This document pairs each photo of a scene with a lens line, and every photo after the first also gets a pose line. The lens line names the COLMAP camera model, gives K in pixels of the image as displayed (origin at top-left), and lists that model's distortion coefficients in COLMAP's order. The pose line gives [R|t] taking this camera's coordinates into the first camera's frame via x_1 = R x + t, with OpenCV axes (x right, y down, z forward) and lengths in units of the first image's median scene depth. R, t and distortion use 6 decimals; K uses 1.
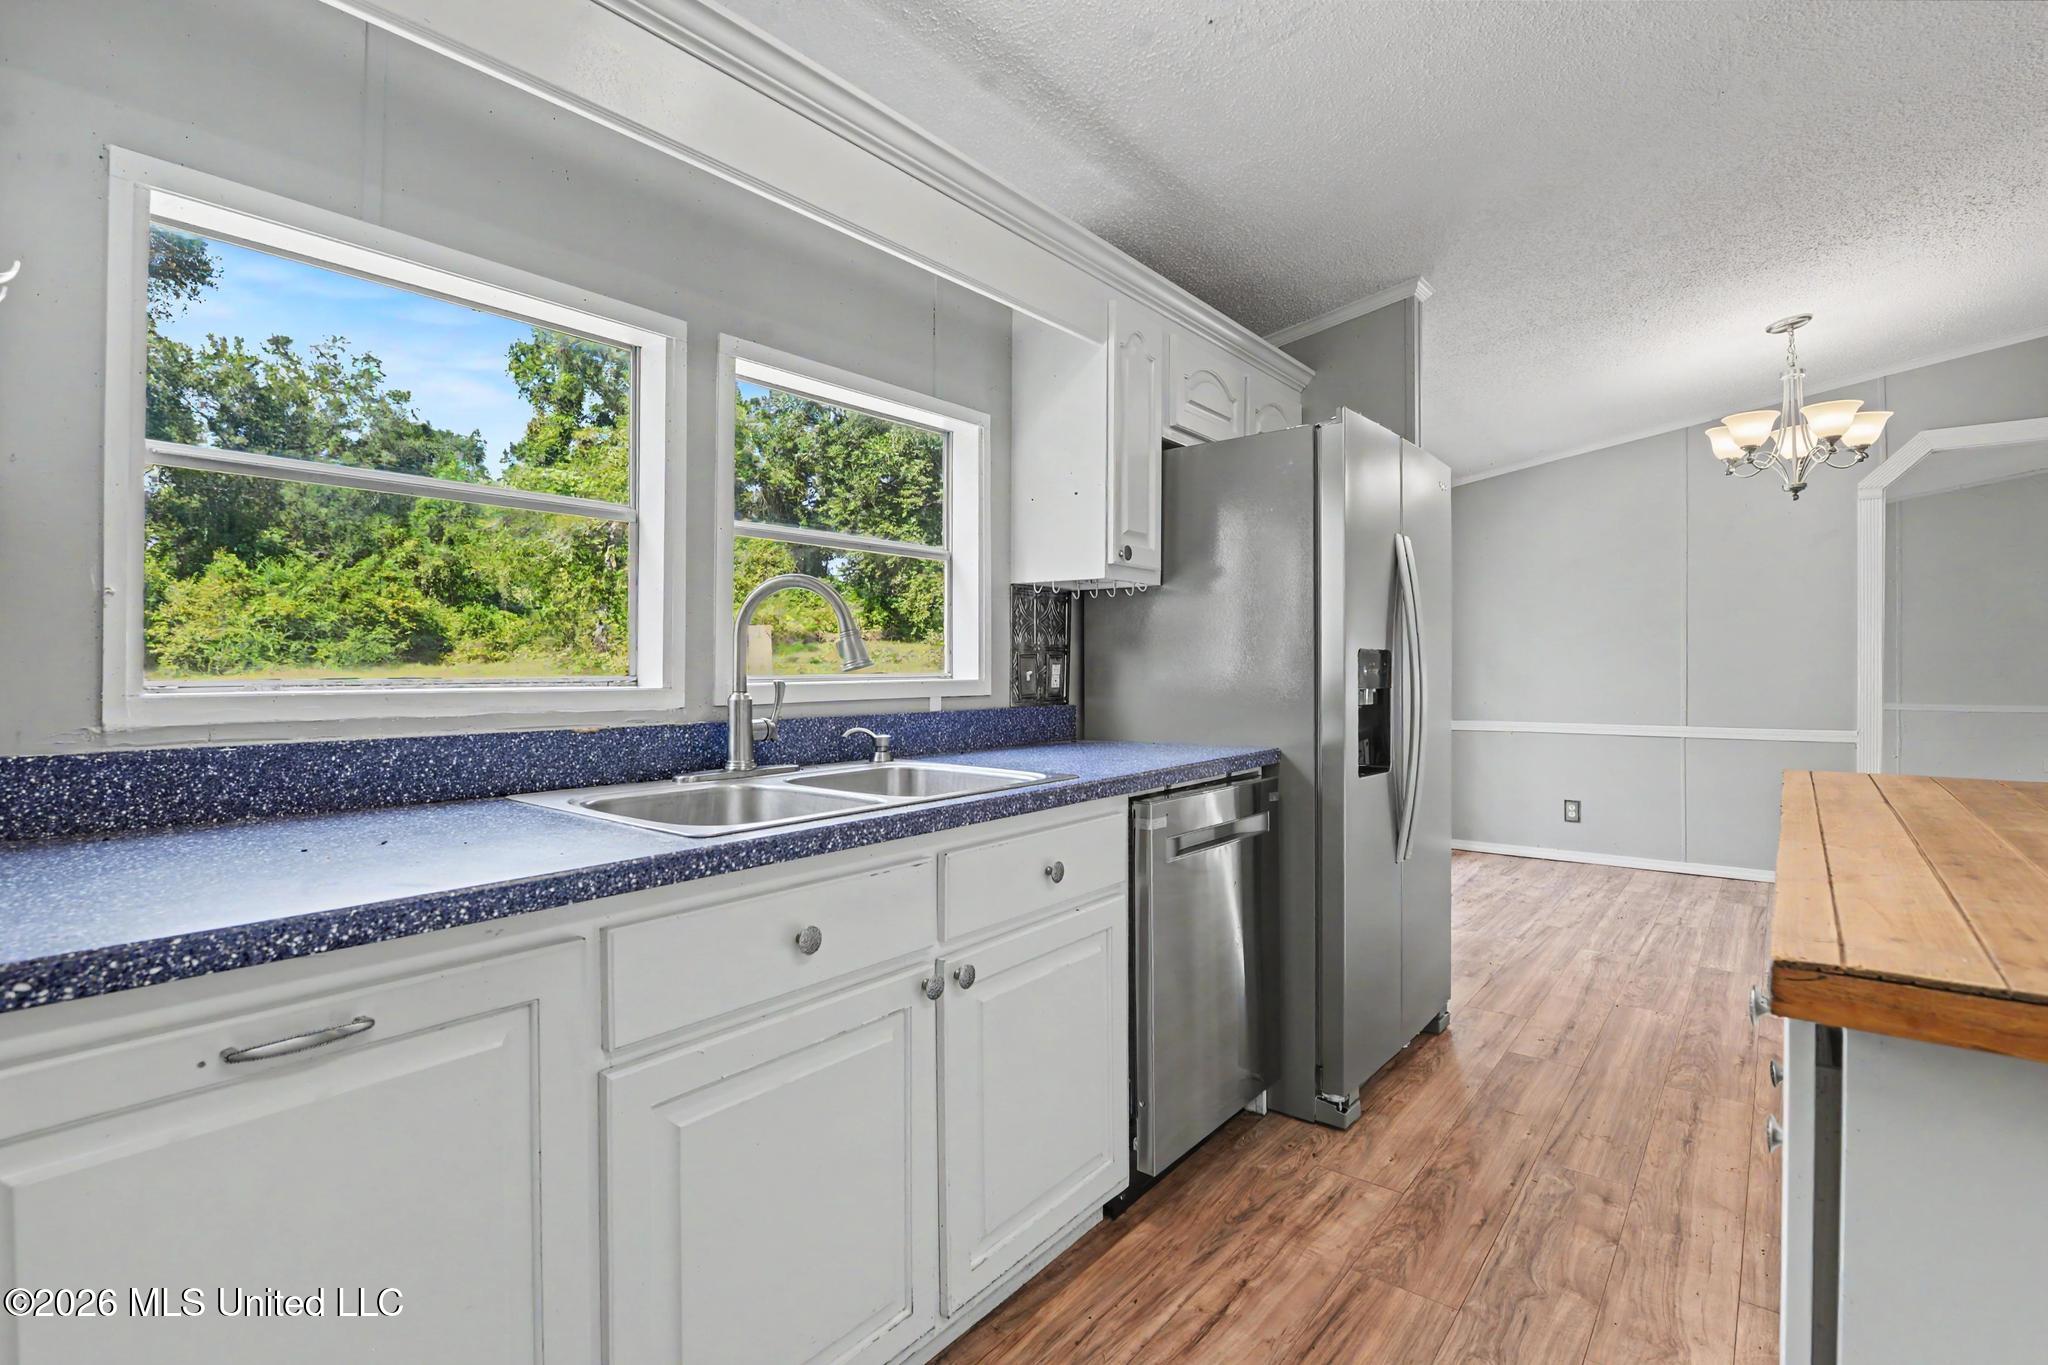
lens RADIAL K [[961.3, 0, 1029.4], [0, 961.3, 668.1], [0, 0, 1]] dist [-0.012403, -0.000852]
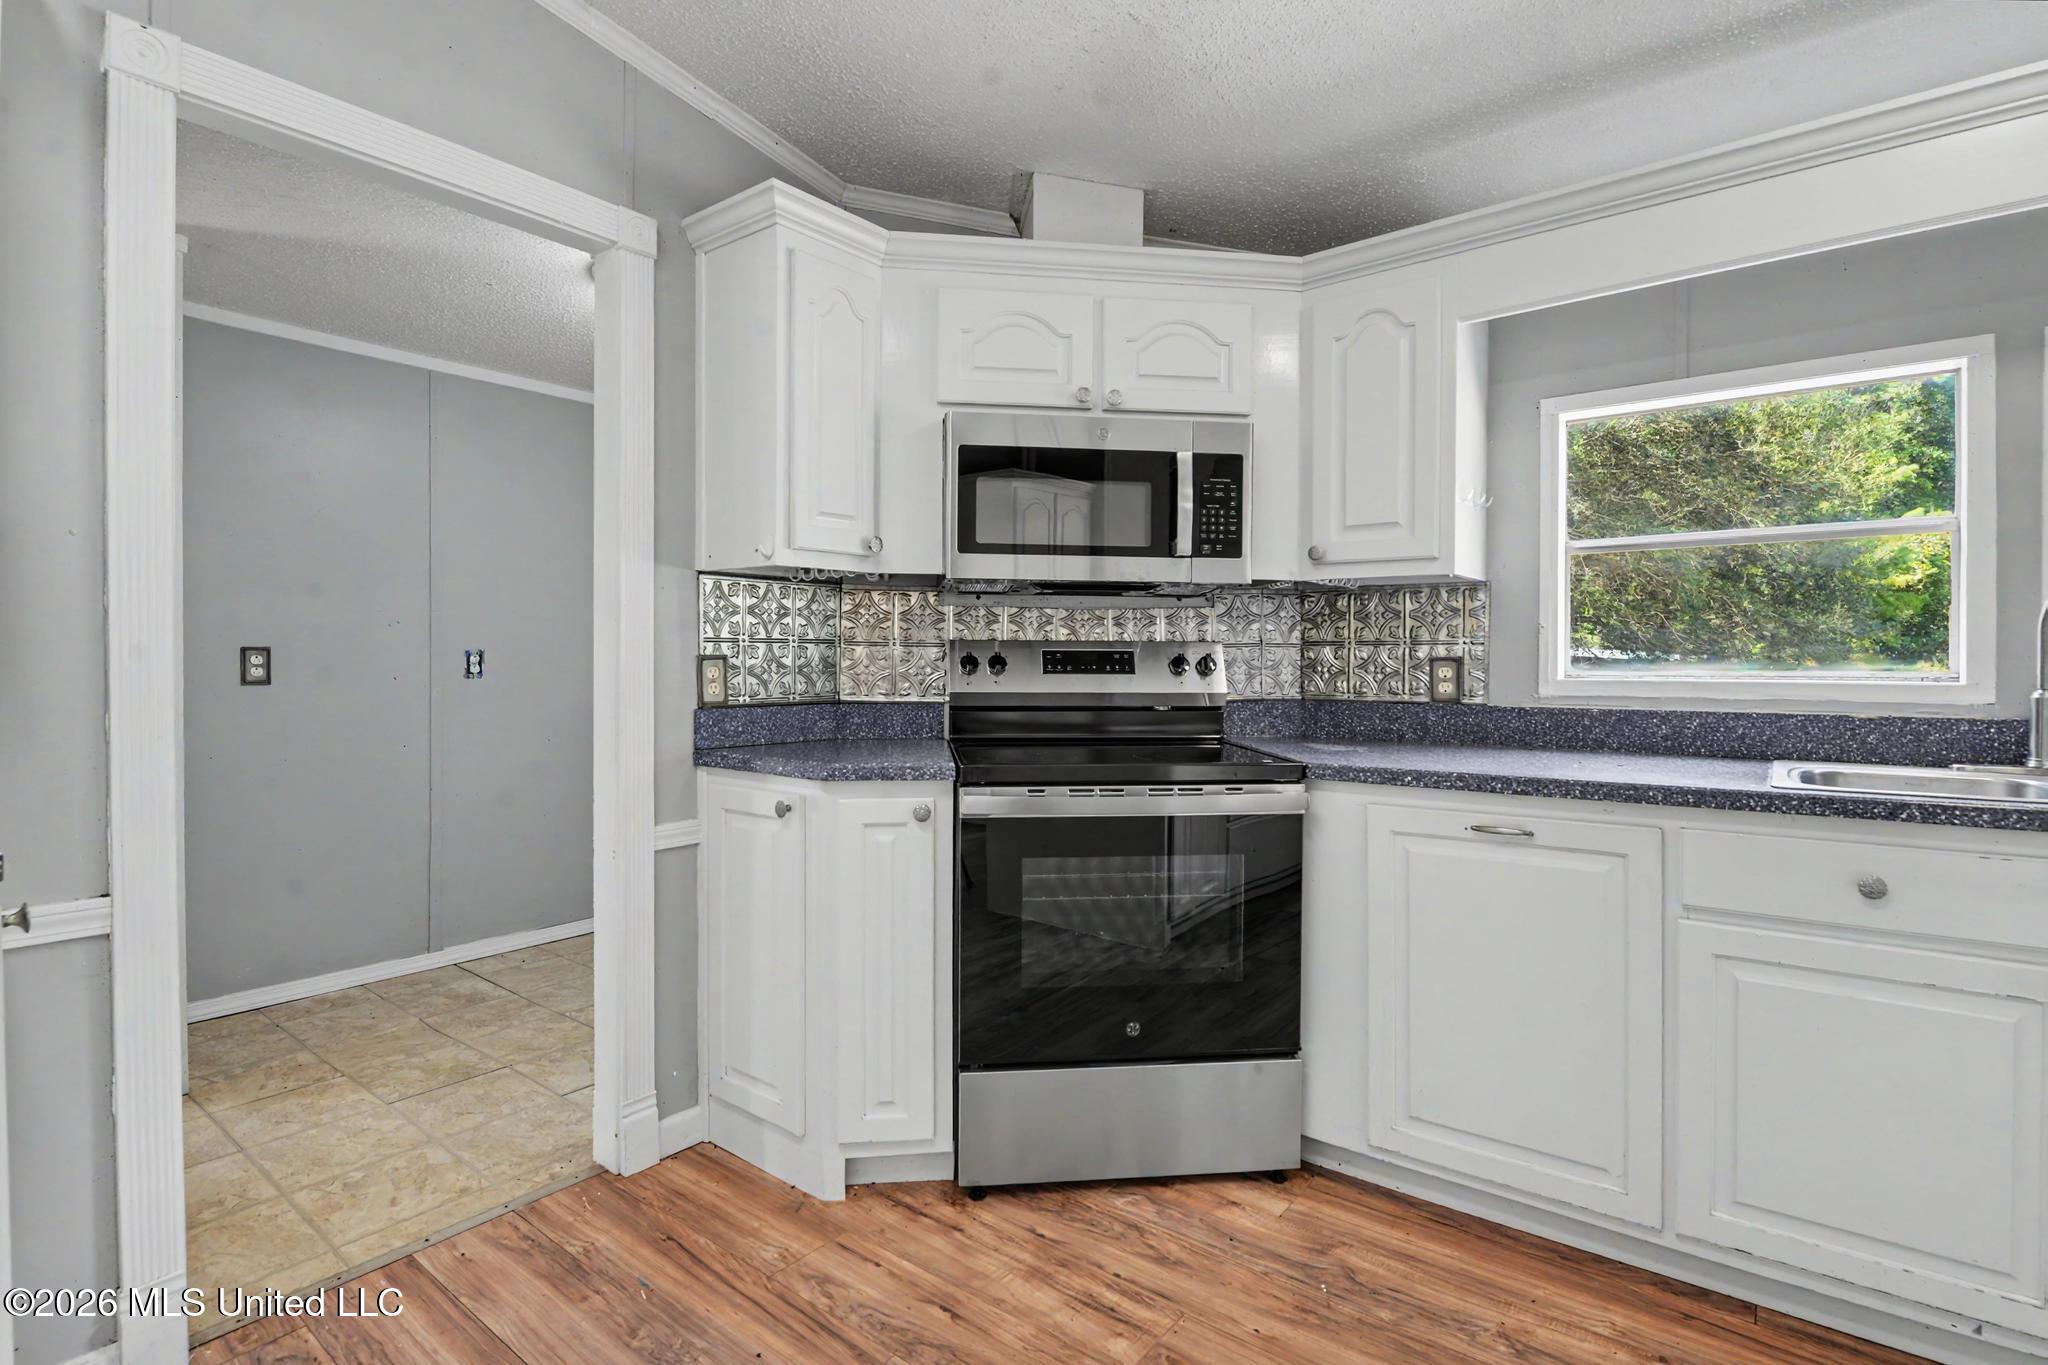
lens RADIAL K [[961.3, 0, 1025.8], [0, 961.3, 674.0], [0, 0, 1]] dist [-0.012403, -0.000852]
pose [[0.011301, 0.010299, -0.999883, 0.961607], [-0.001890, 0.999945, 0.010278, 0.000780], [0.999934, 0.001773, 0.011320, -0.091970]]
